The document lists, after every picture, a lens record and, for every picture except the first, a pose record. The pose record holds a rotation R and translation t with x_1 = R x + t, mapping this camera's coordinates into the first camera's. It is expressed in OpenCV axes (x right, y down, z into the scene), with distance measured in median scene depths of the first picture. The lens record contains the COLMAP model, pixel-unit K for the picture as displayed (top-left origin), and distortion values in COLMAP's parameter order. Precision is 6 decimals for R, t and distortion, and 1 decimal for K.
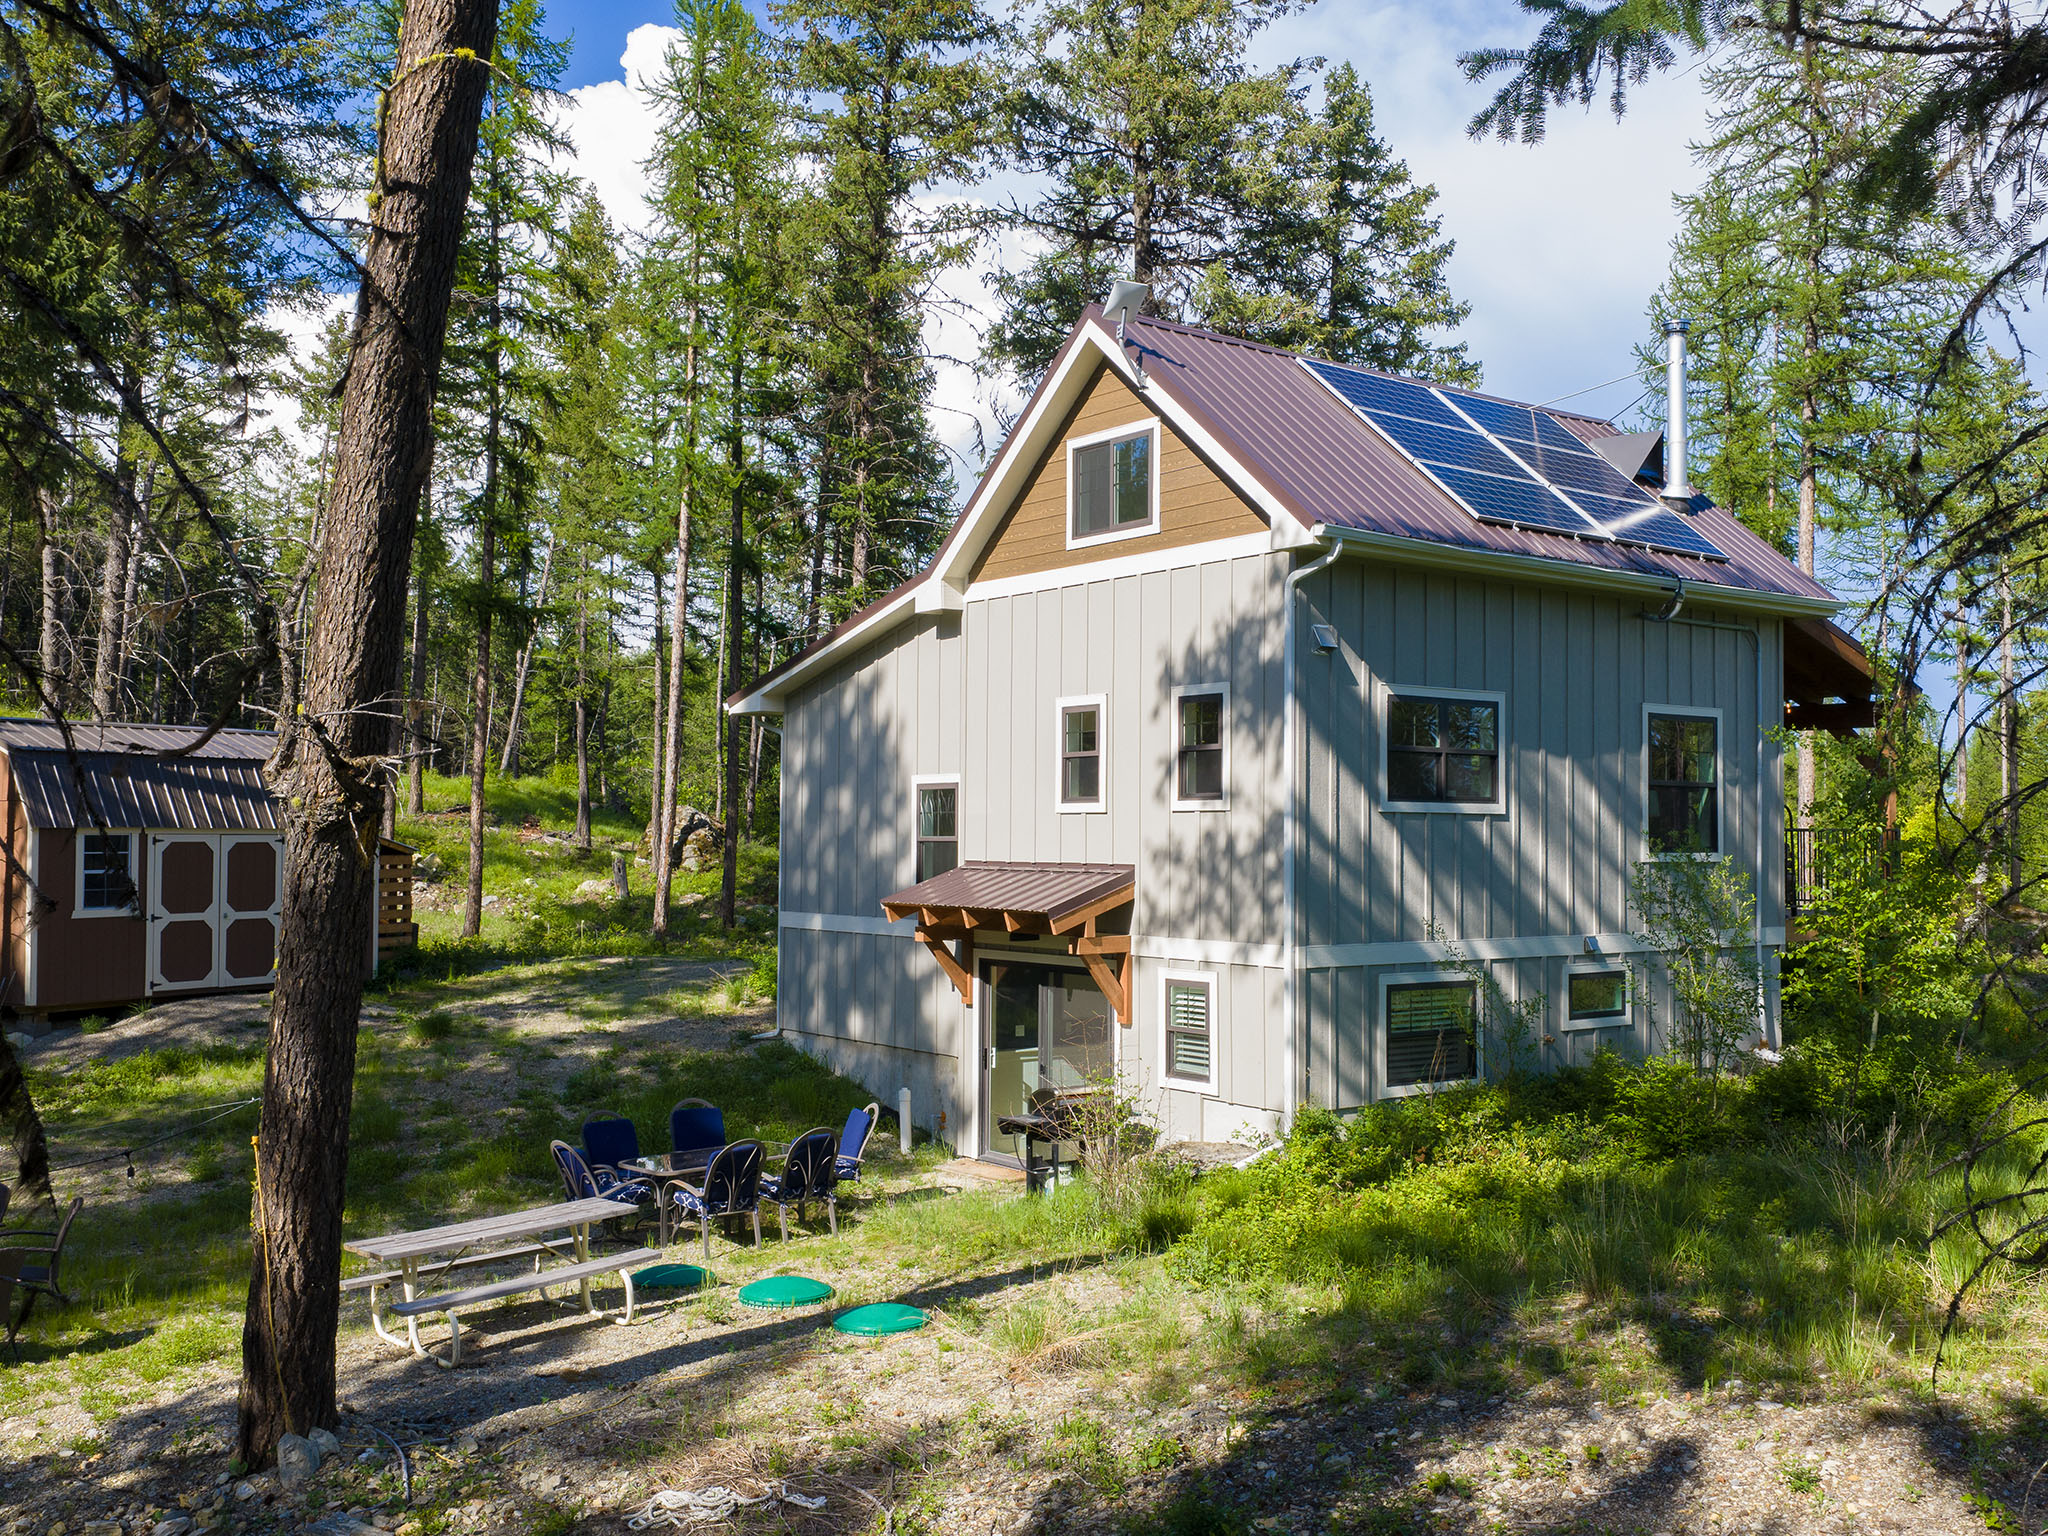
lens RADIAL K [[1927.6, 0, 1017.2], [0, 1927.6, 856.5], [0, 0, 1]] dist [0.009350, 0.005440]
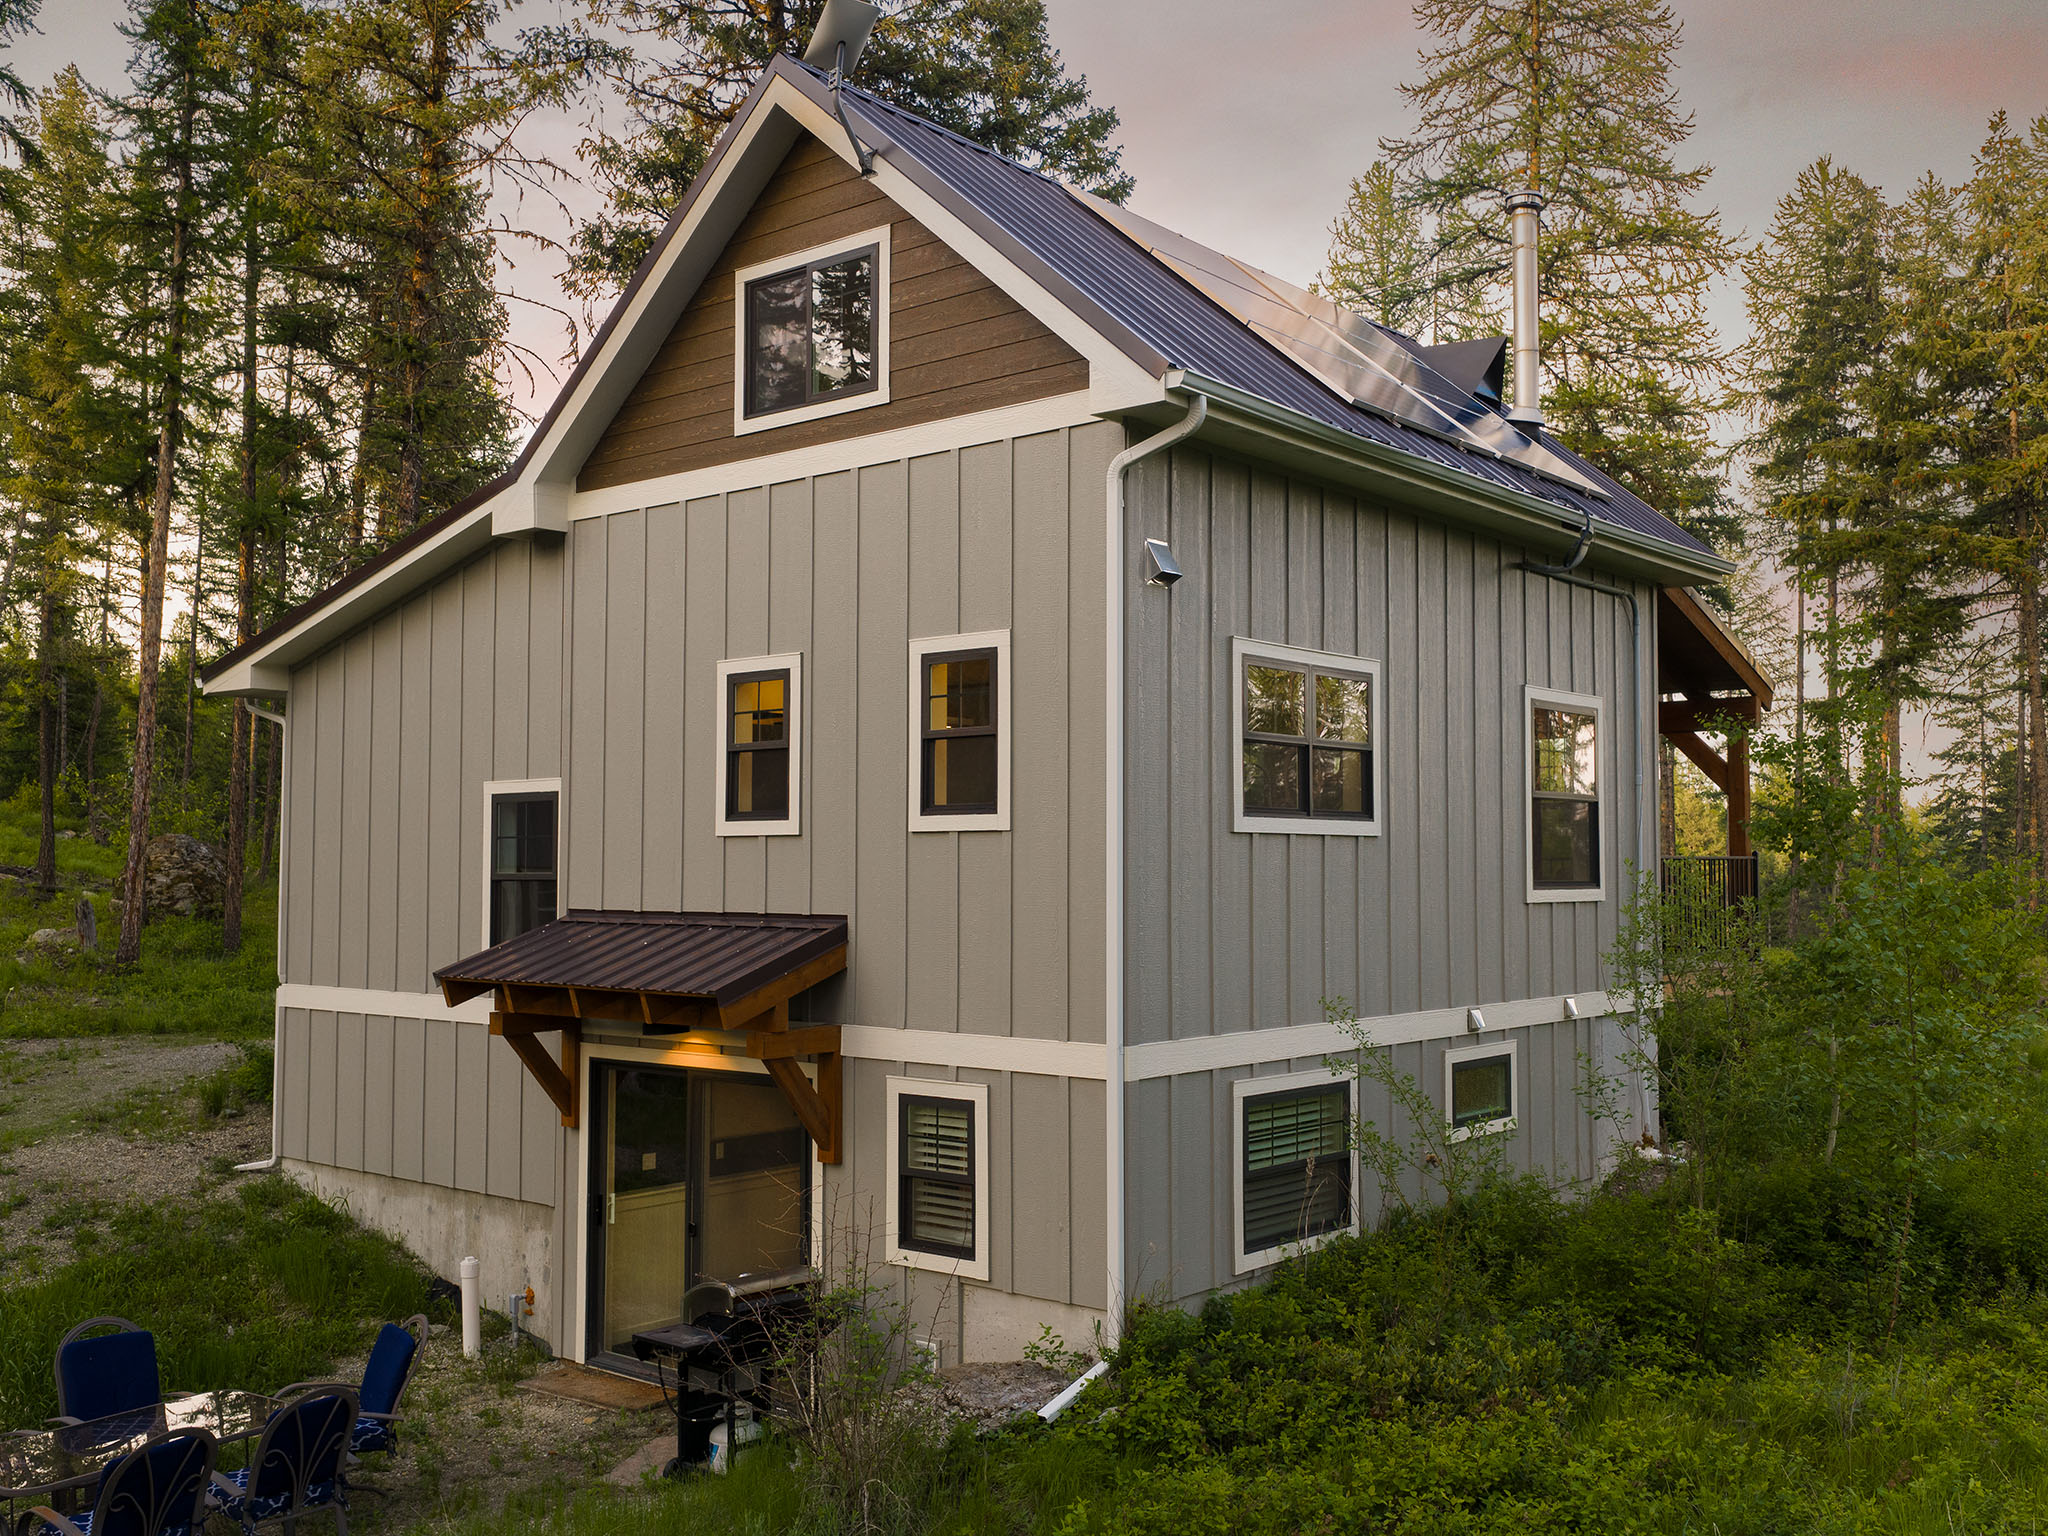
lens RADIAL K [[1878.6, 0, 1031.6], [0, 1878.6, 796.4], [0, 0, 1]] dist [-0.011856, -0.011274]
pose [[0.971818, 0.003973, 0.235697, -0.025298], [0.007440, 0.998843, -0.047510, -0.005005], [-0.235613, 0.047925, 0.970665, 0.348919]]
